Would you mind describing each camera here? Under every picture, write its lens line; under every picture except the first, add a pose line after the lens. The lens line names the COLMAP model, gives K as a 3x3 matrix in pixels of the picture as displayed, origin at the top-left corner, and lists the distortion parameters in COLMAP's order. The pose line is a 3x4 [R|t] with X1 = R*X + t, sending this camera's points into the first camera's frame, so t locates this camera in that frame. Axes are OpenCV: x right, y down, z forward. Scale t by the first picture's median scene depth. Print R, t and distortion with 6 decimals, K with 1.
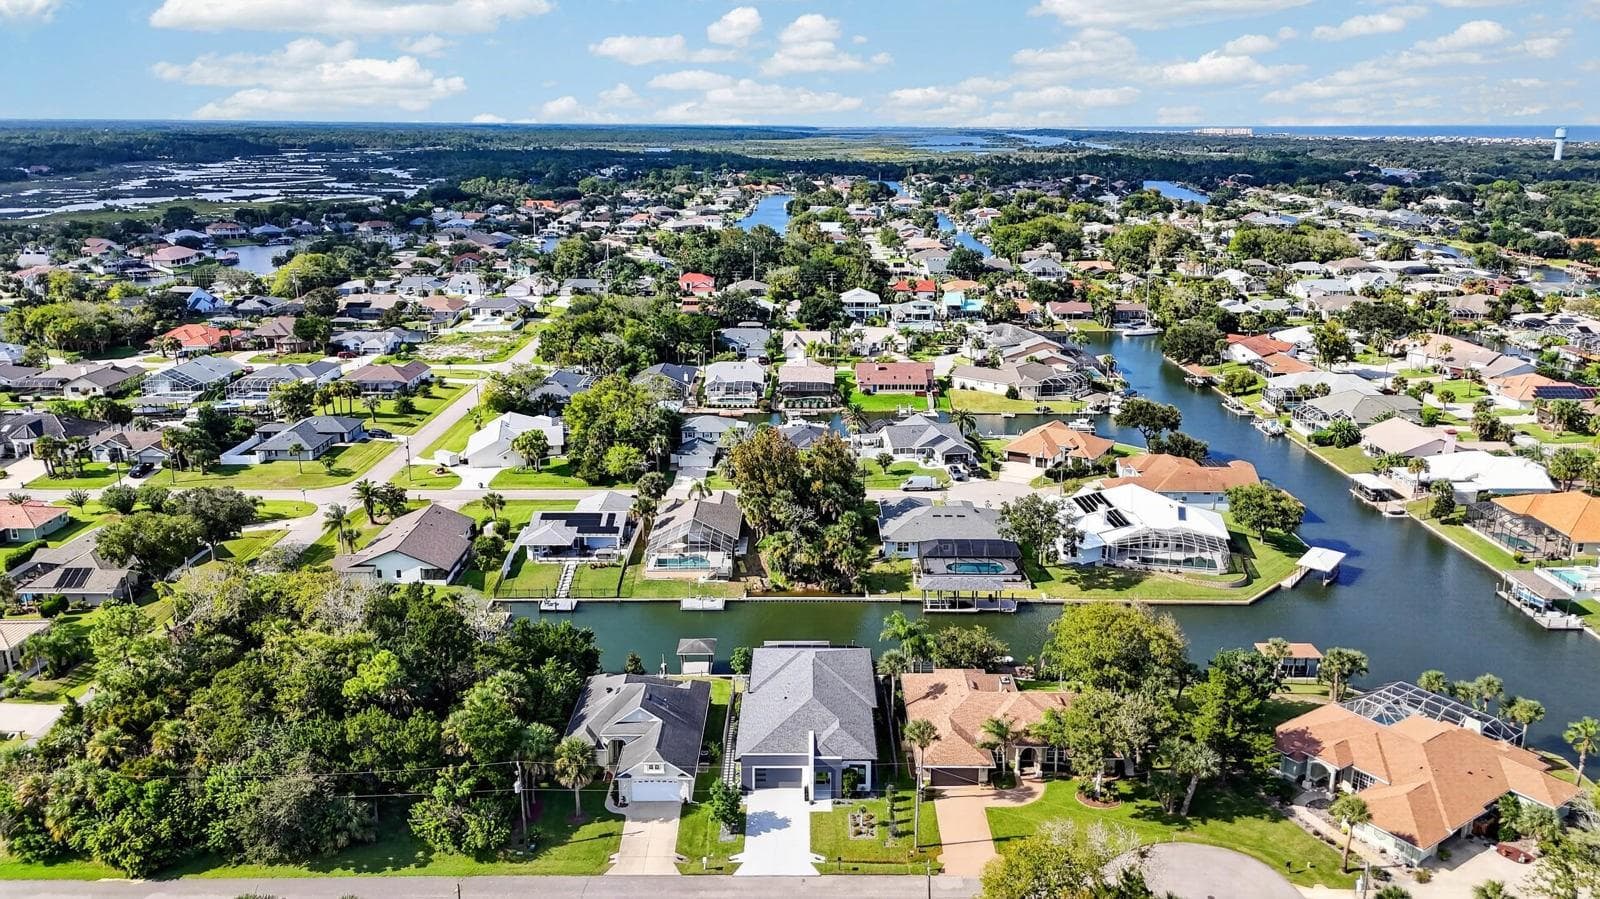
lens RADIAL K [[1173.2, 0, 813.8], [0, 1173.2, 434.7], [0, 0, 1]] dist [0.040603, -0.037465]
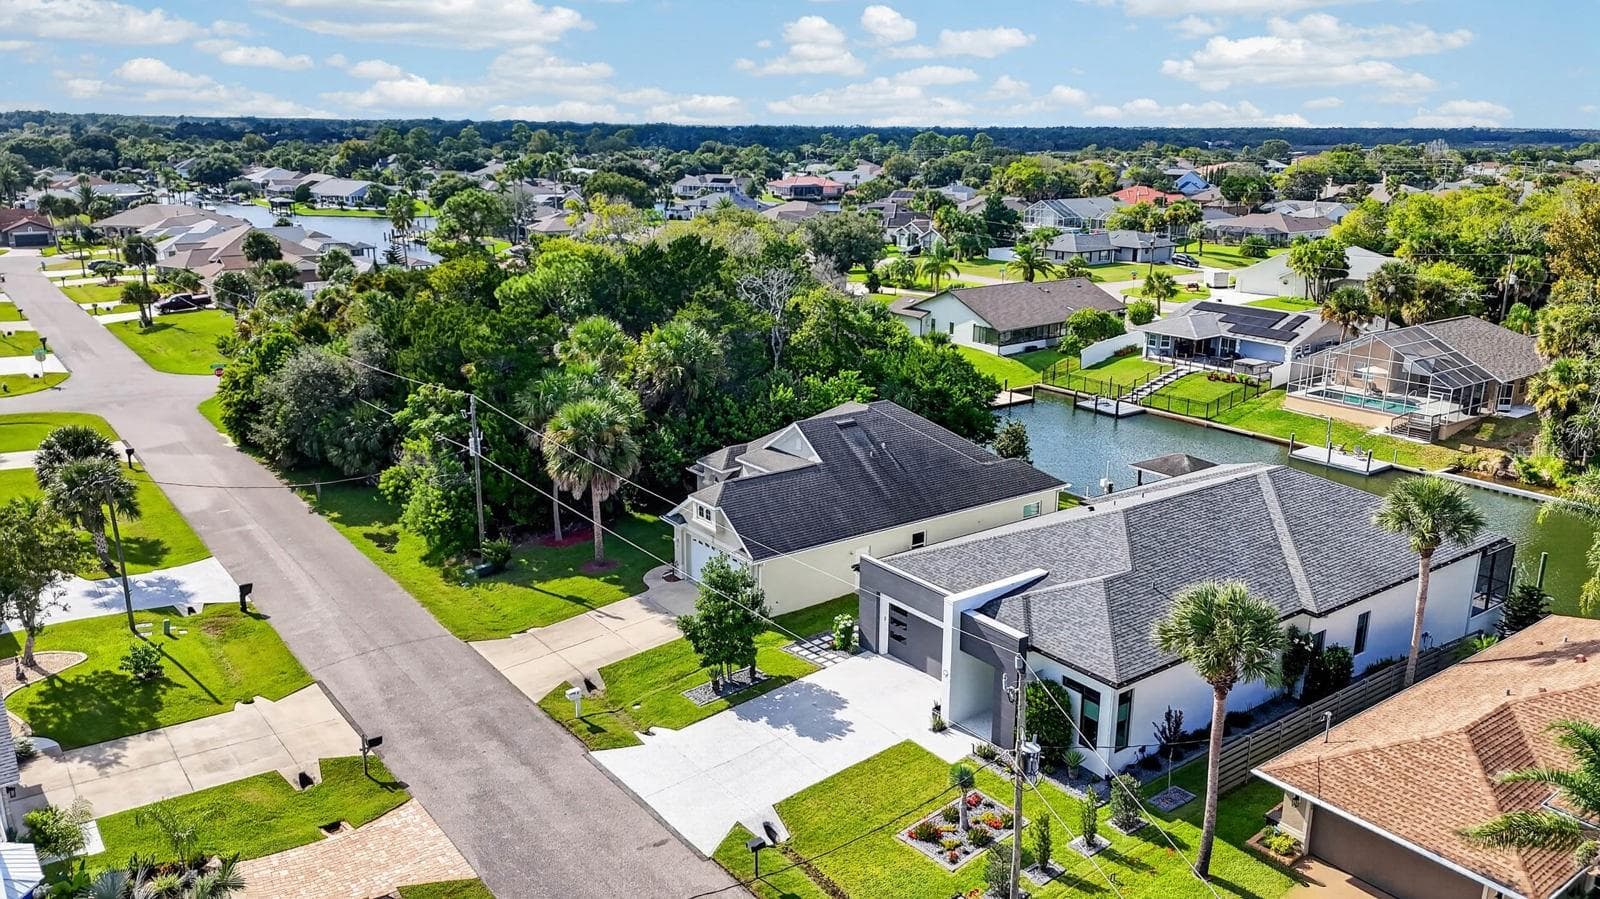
lens RADIAL K [[1173.2, 0, 811.6], [0, 1173.2, 455.0], [0, 0, 1]] dist [0.040603, -0.037465]
pose [[0.595094, 0.212899, -0.774943, 0.244838], [-0.210993, 0.971836, 0.104966, 0.202773], [0.775464, 0.101043, 0.623254, 0.743301]]
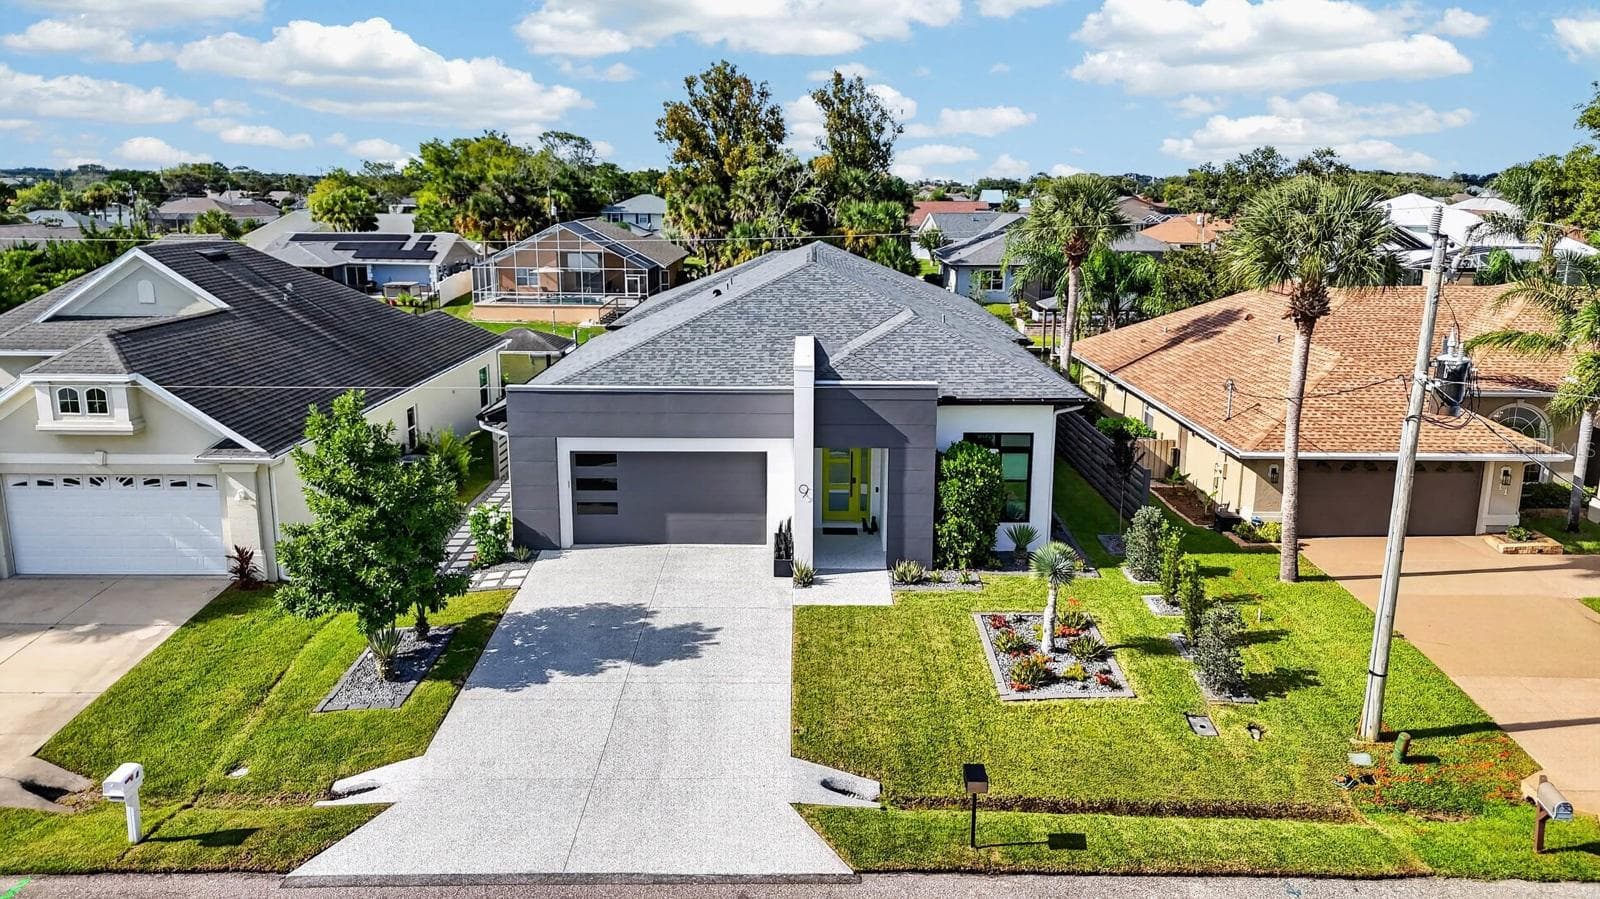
lens RADIAL K [[1173.2, 0, 805.6], [0, 1173.2, 464.3], [0, 0, 1]] dist [0.040603, -0.037465]
pose [[0.999962, 0.000881, -0.008686, 0.000439], [-0.001132, 0.999580, -0.028951, 0.301102], [0.008657, 0.028960, 0.999543, 0.783917]]
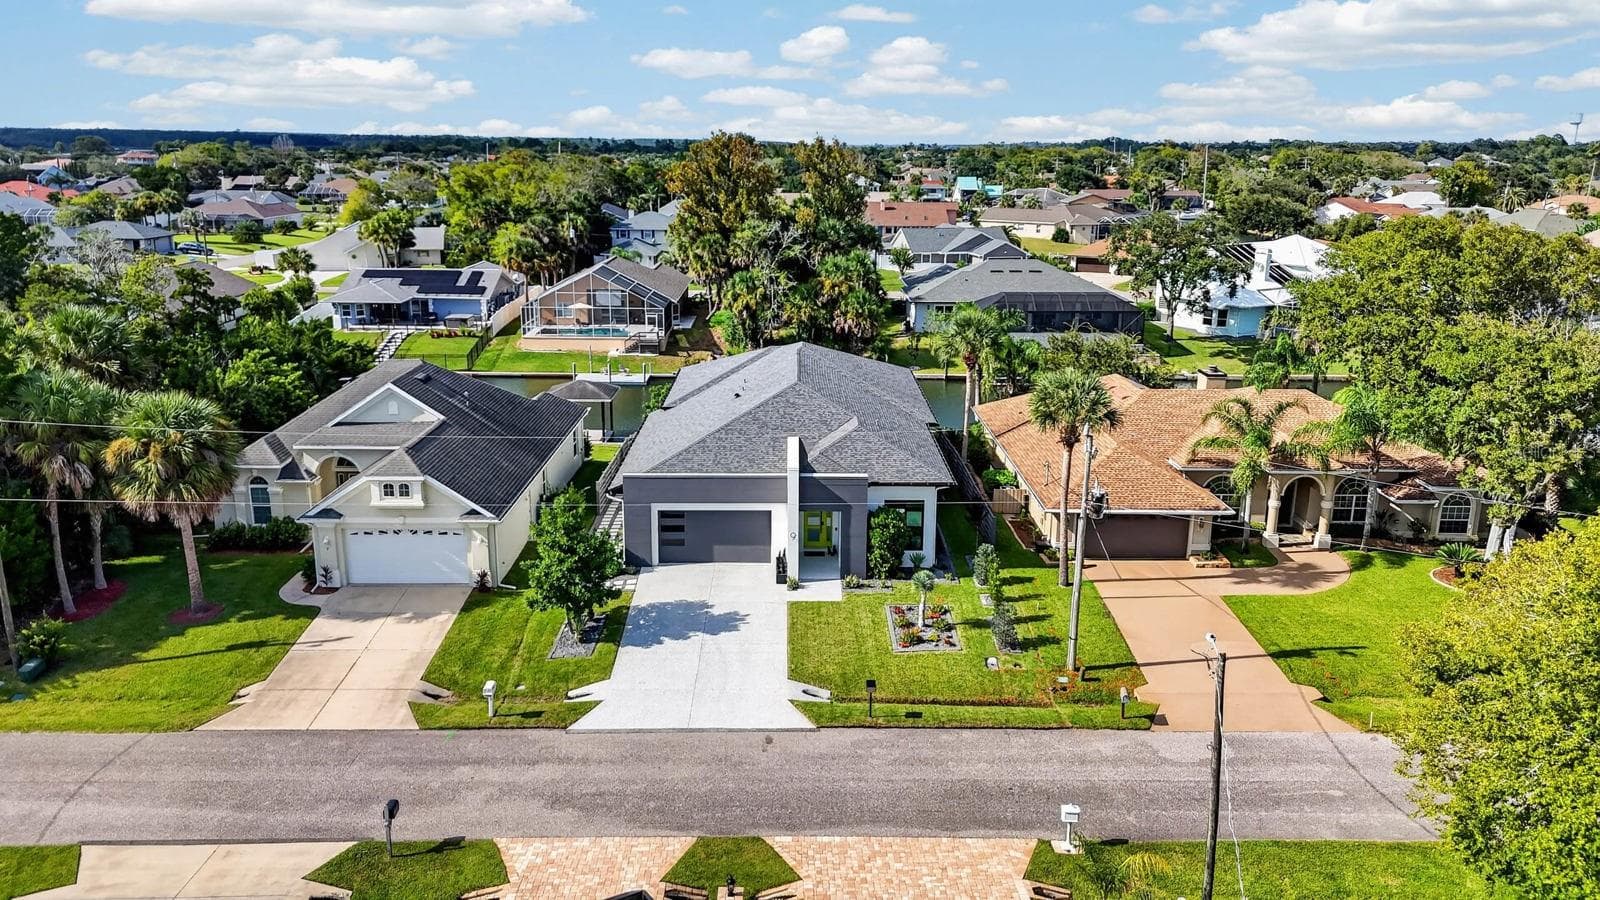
lens RADIAL K [[1173.2, 0, 810.7], [0, 1173.2, 454.0], [0, 0, 1]] dist [0.040603, -0.037465]
pose [[0.999960, 0.000915, 0.008912, 0.000547], [-0.000891, 0.999996, -0.002645, 0.271940], [-0.008915, 0.002637, 0.999957, 0.603365]]
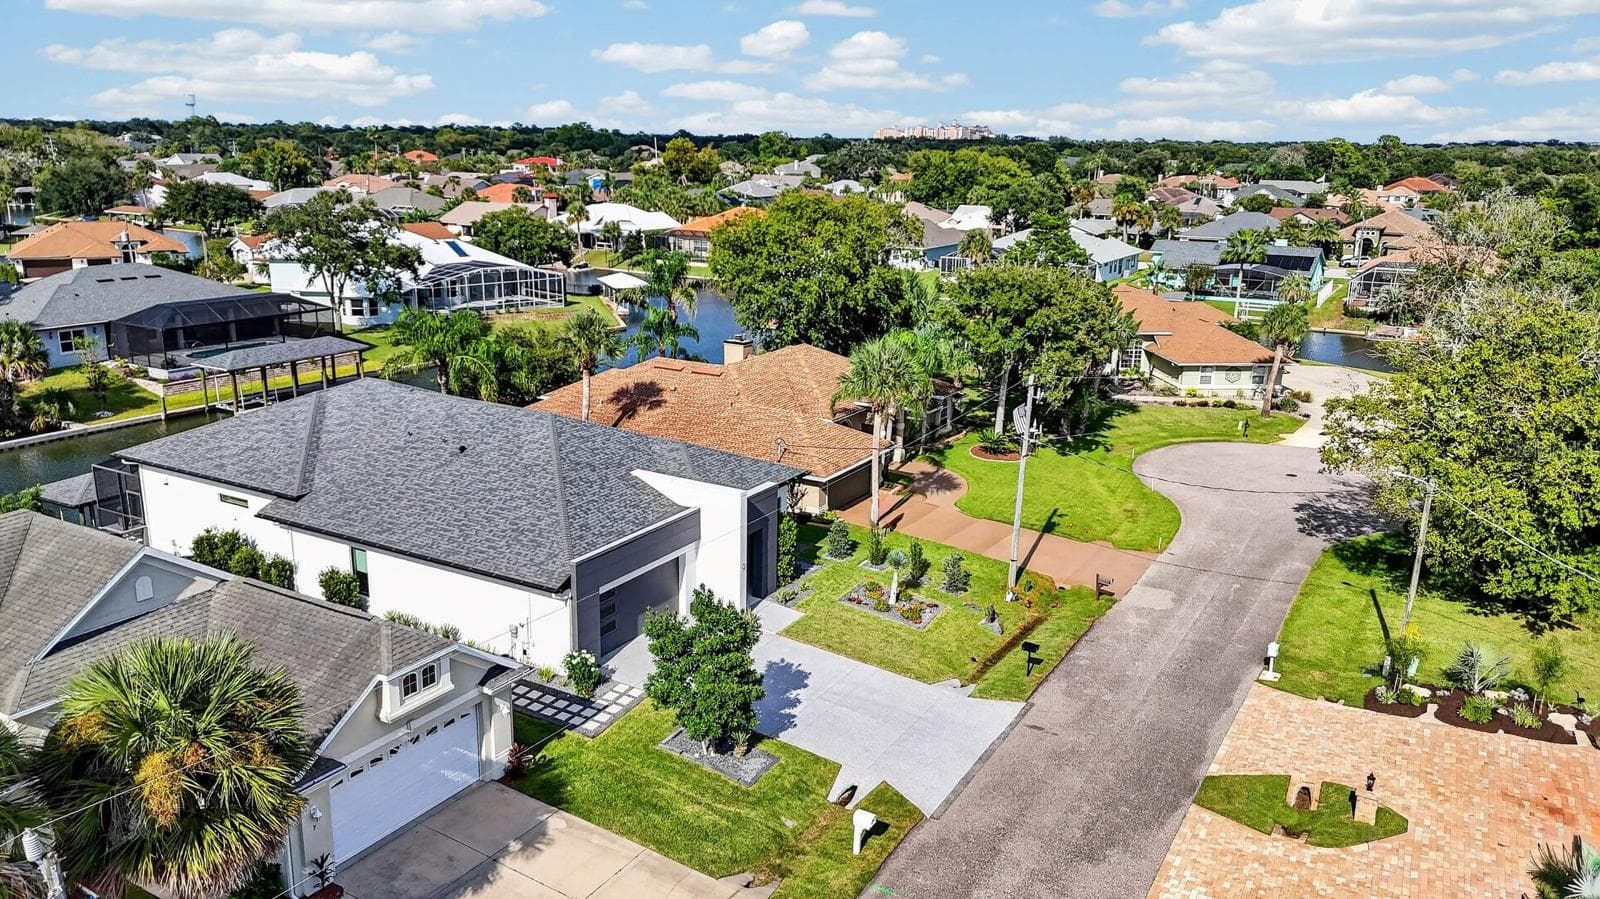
lens RADIAL K [[1173.2, 0, 809.9], [0, 1173.2, 433.4], [0, 0, 1]] dist [0.040603, -0.037465]
pose [[0.511736, -0.207067, 0.833816, -0.292726], [0.210251, 0.971194, 0.112146, 0.221040], [-0.833019, 0.117921, 0.540531, 0.789890]]
